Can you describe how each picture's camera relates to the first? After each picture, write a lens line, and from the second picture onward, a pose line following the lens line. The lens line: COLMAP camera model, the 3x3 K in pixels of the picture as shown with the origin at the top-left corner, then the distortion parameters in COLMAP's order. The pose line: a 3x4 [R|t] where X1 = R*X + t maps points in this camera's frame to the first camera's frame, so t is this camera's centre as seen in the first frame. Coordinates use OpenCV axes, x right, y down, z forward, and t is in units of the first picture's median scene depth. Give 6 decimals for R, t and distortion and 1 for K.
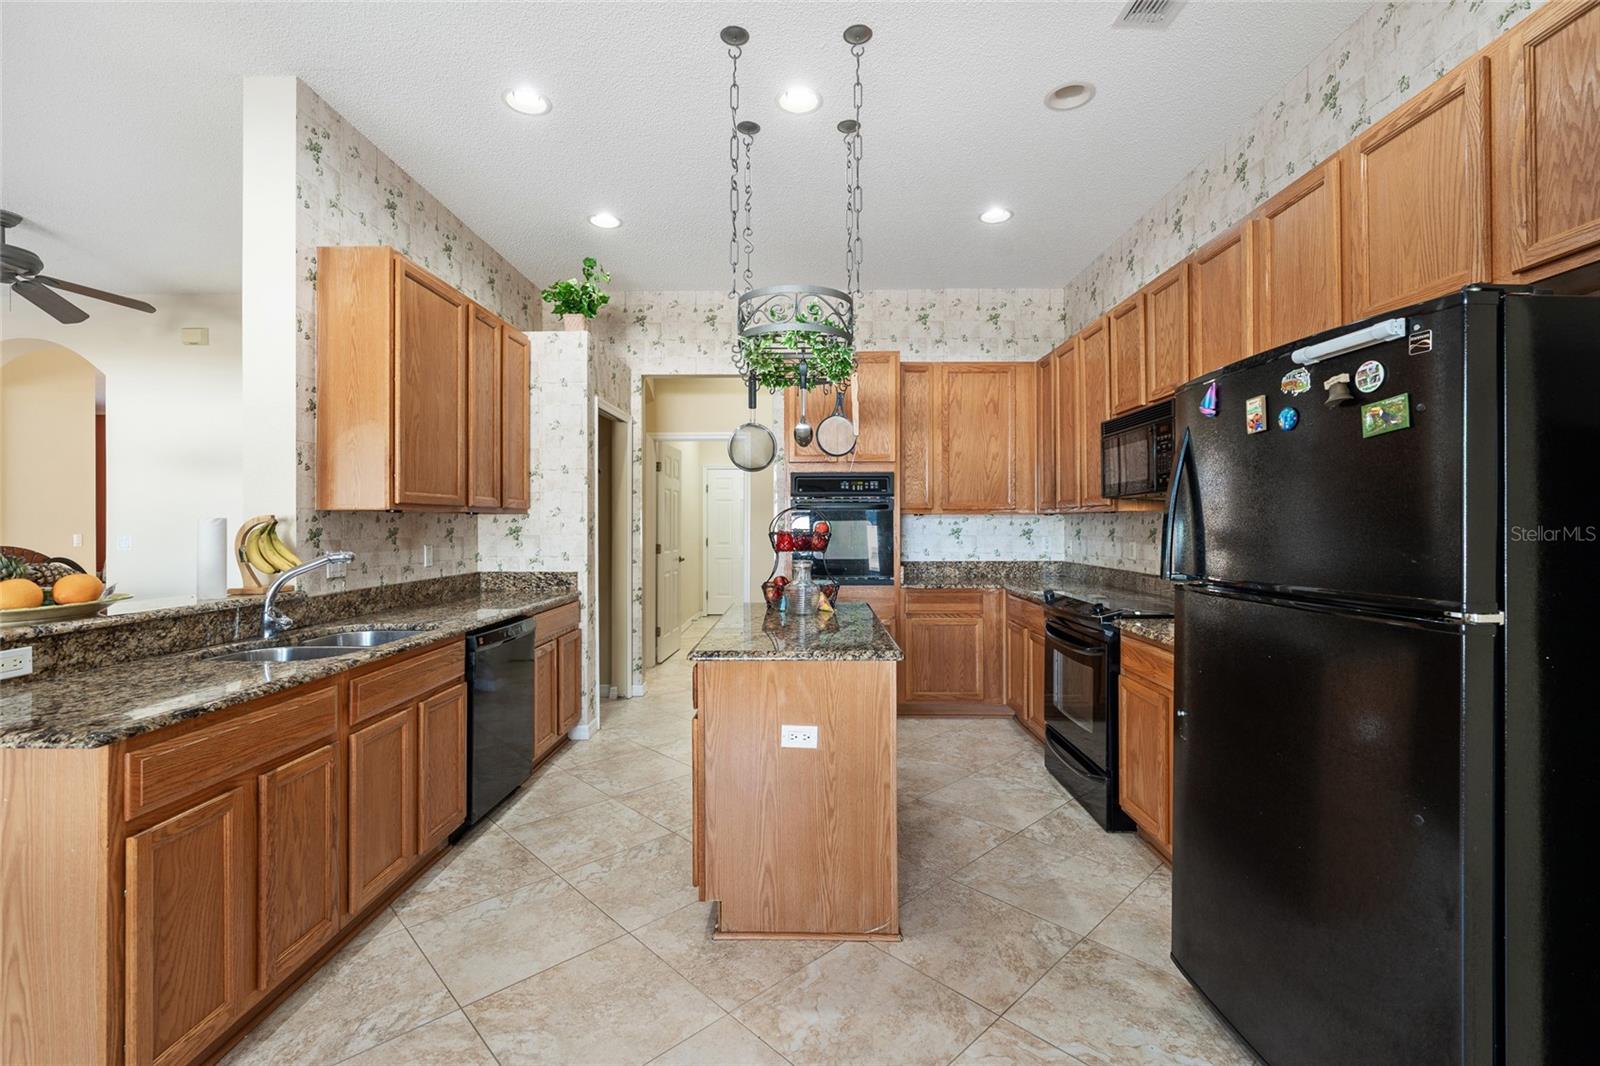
lens RADIAL K [[706.1, 0, 794.6], [0, 706.1, 520.6], [0, 0, 1]] dist [0.000045, -0.000884]
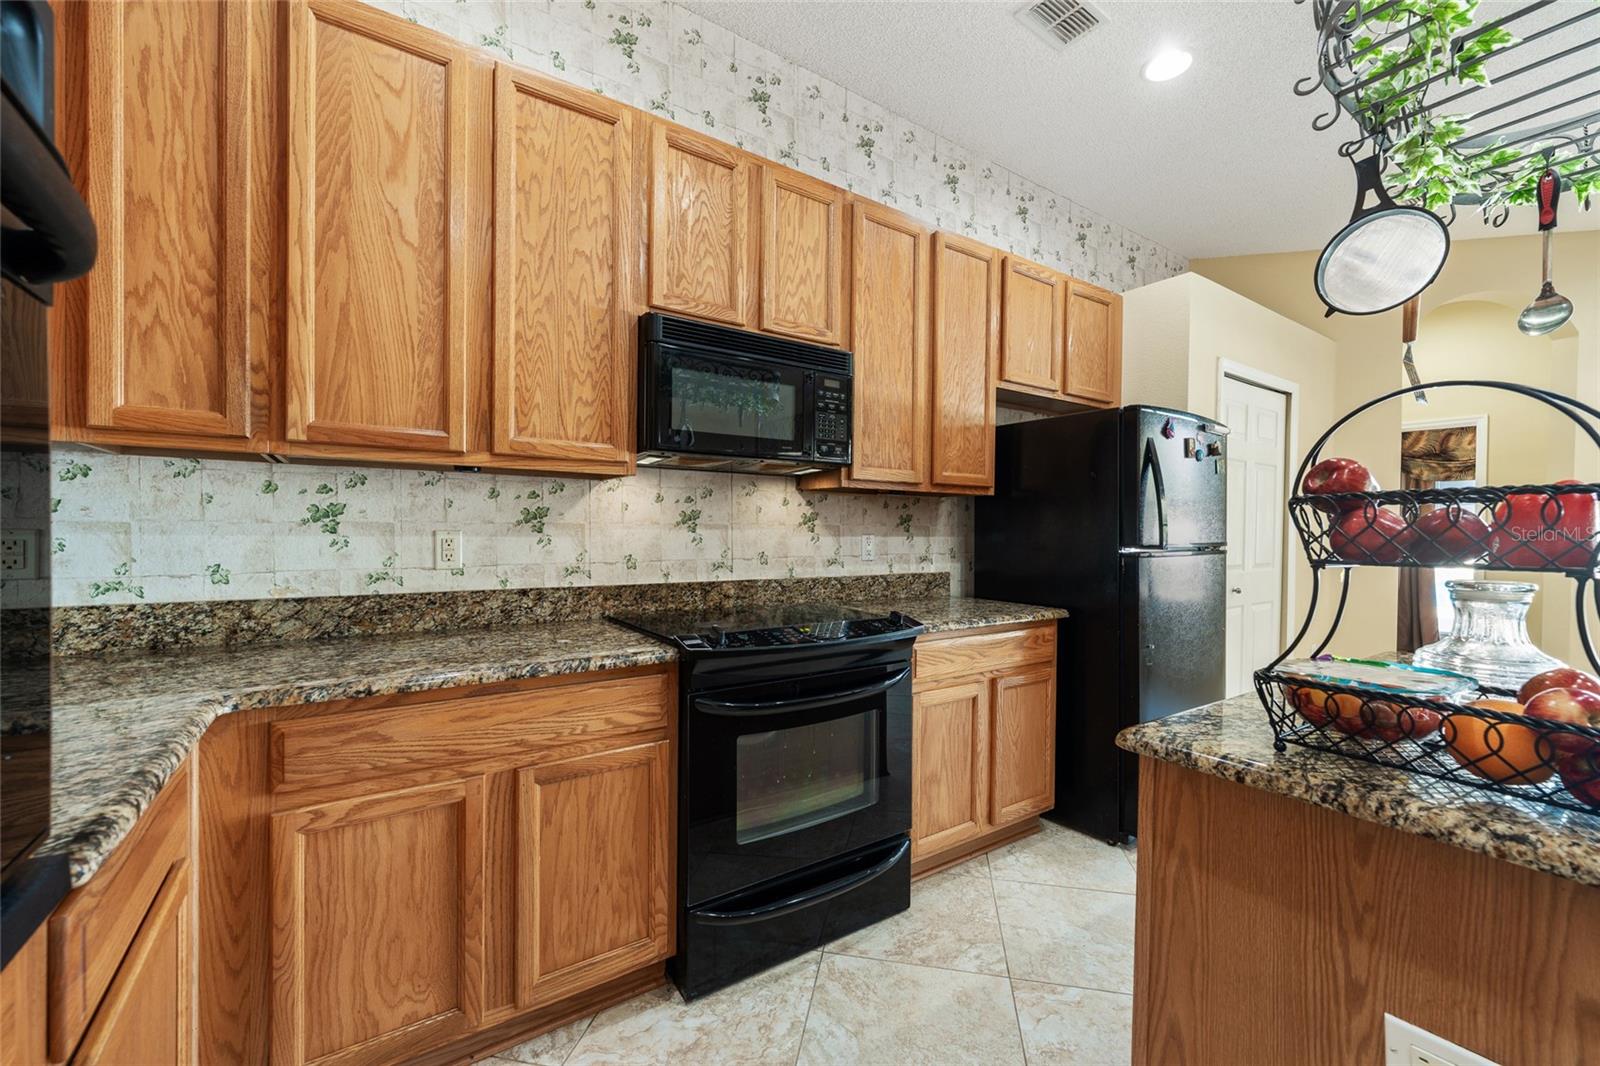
lens RADIAL K [[647.6, 0, 803.0], [0, 647.6, 534.8], [0, 0, 1]] dist [0.000118, -0.000550]
pose [[-0.578192, -0.007942, 0.815862, -0.056274], [-0.010162, 0.999945, 0.002532, 0.040853], [-0.815837, -0.006827, -0.578241, 1.538402]]
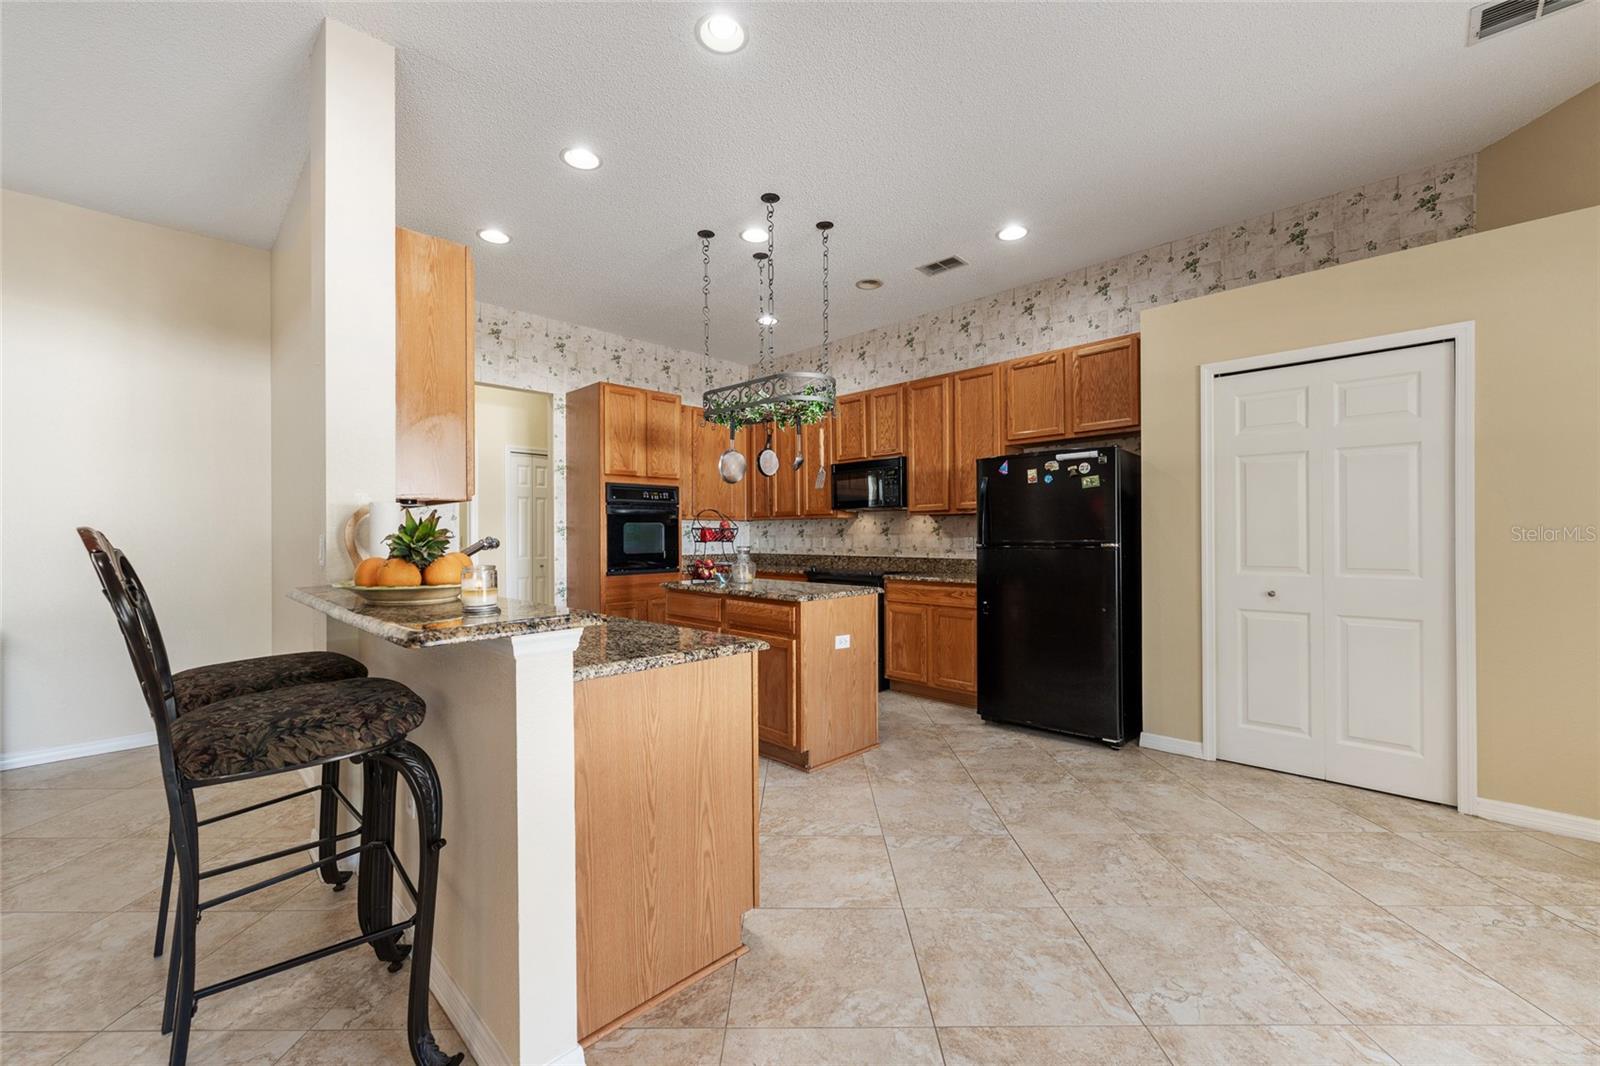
lens RADIAL K [[647.6, 0, 807.2], [0, 647.6, 533.5], [0, 0, 1]] dist [0.000118, -0.000550]
pose [[0.687511, -0.000117, 0.726174, -0.925200], [0.001828, 0.999997, -0.001570, 0.035058], [-0.726172, 0.002407, 0.687509, -0.015211]]
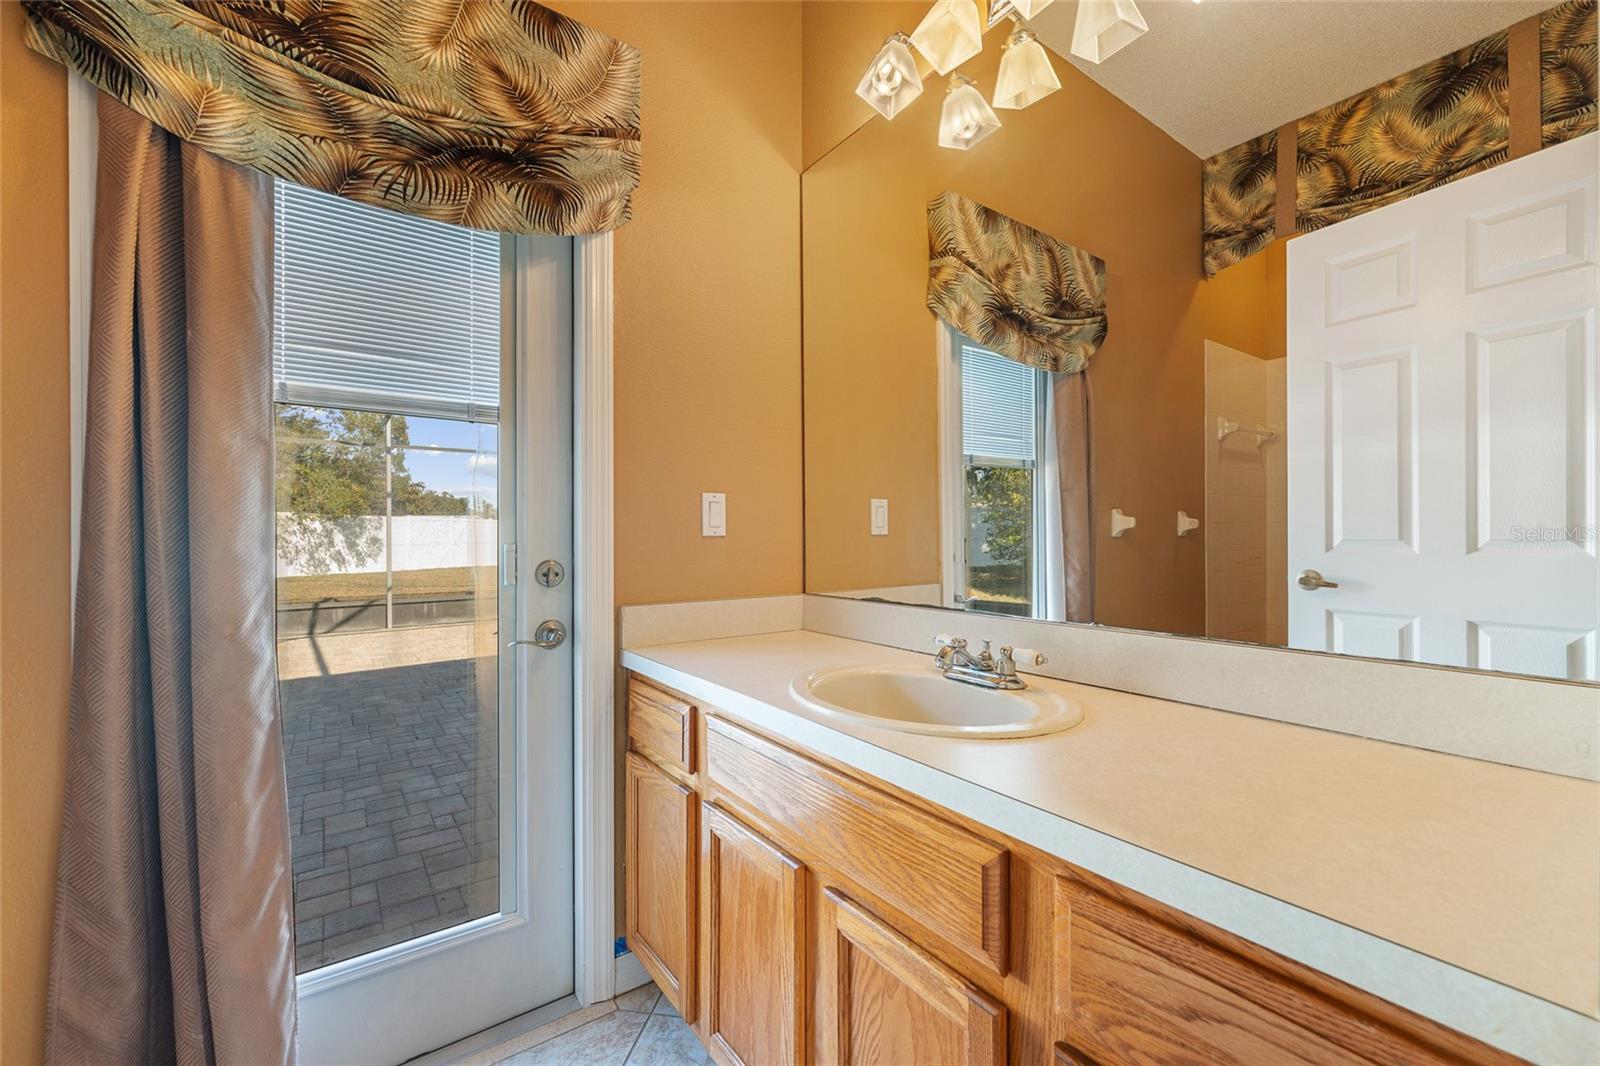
lens RADIAL K [[647.6, 0, 797.3], [0, 647.6, 535.2], [0, 0, 1]] dist [0.000118, -0.000550]
pose [[-0.794060, 0.005782, -0.607811, 0.496254], [0.005832, 0.999981, 0.001894, 0.055617], [0.607811, -0.002040, -0.794079, -1.021855]]
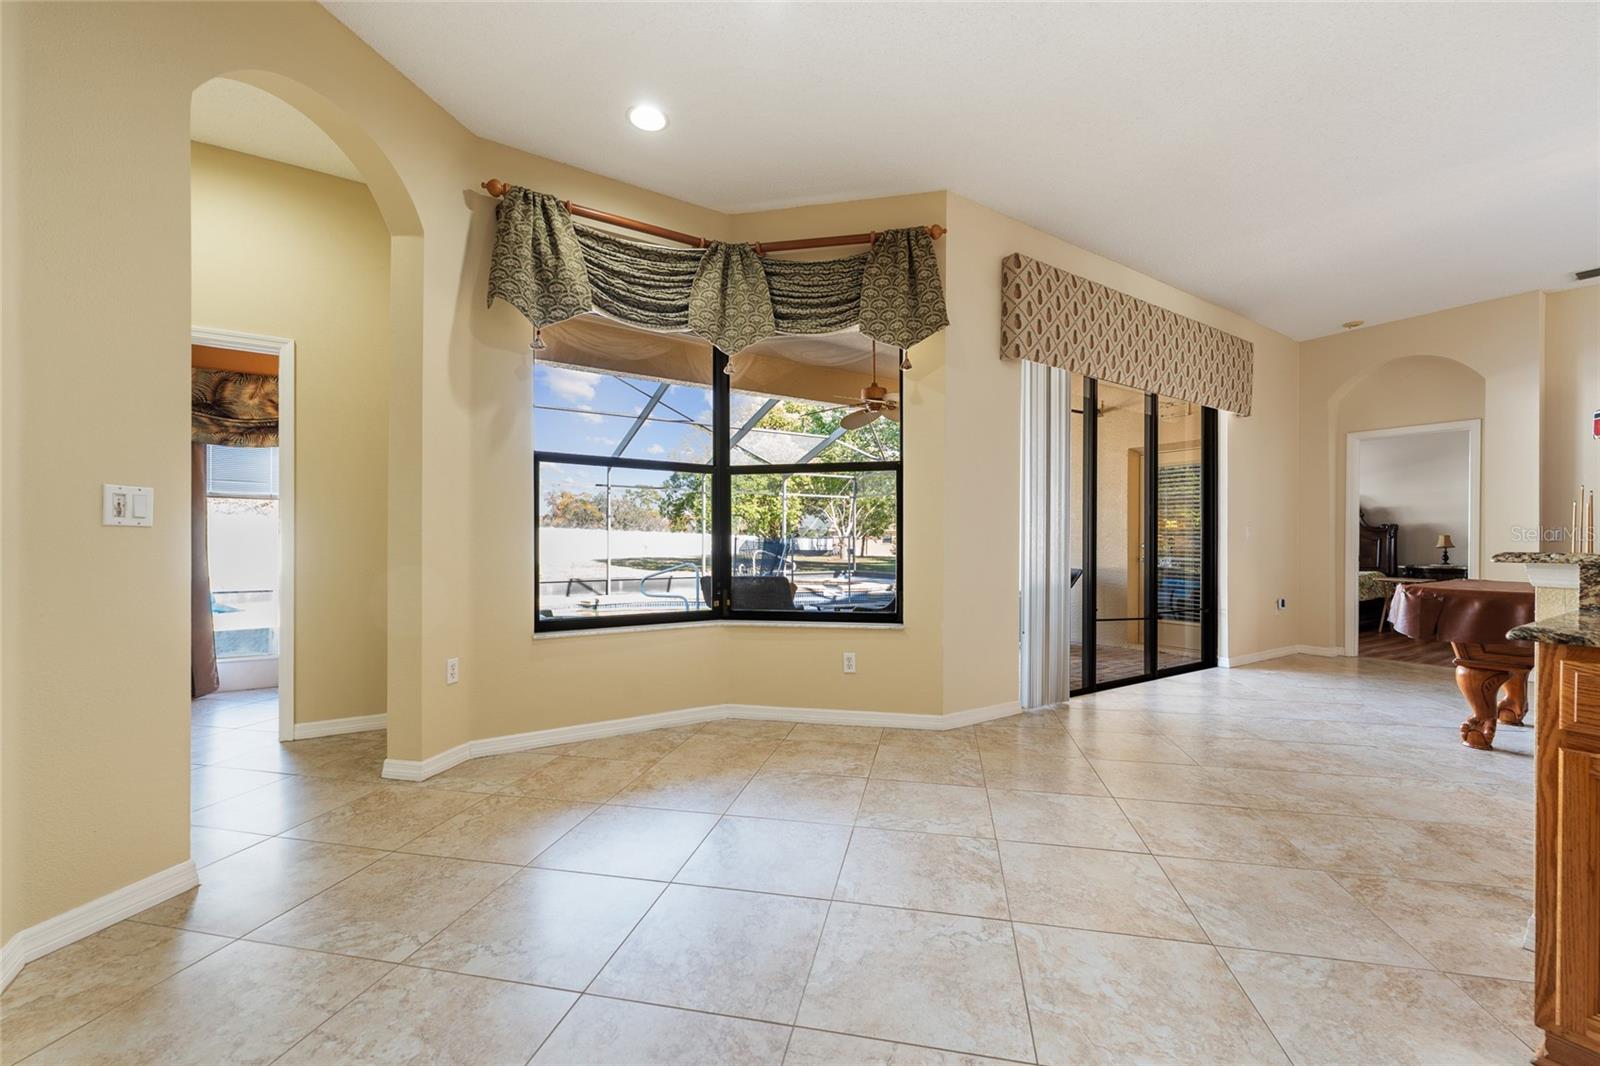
lens RADIAL K [[647.6, 0, 806.2], [0, 647.6, 547.7], [0, 0, 1]] dist [0.000118, -0.000550]
pose [[-0.824384, 0.004088, -0.566017, 0.199754], [0.002006, 0.999989, 0.004301, 0.084665], [0.566028, 0.002410, -0.824383, 0.566658]]
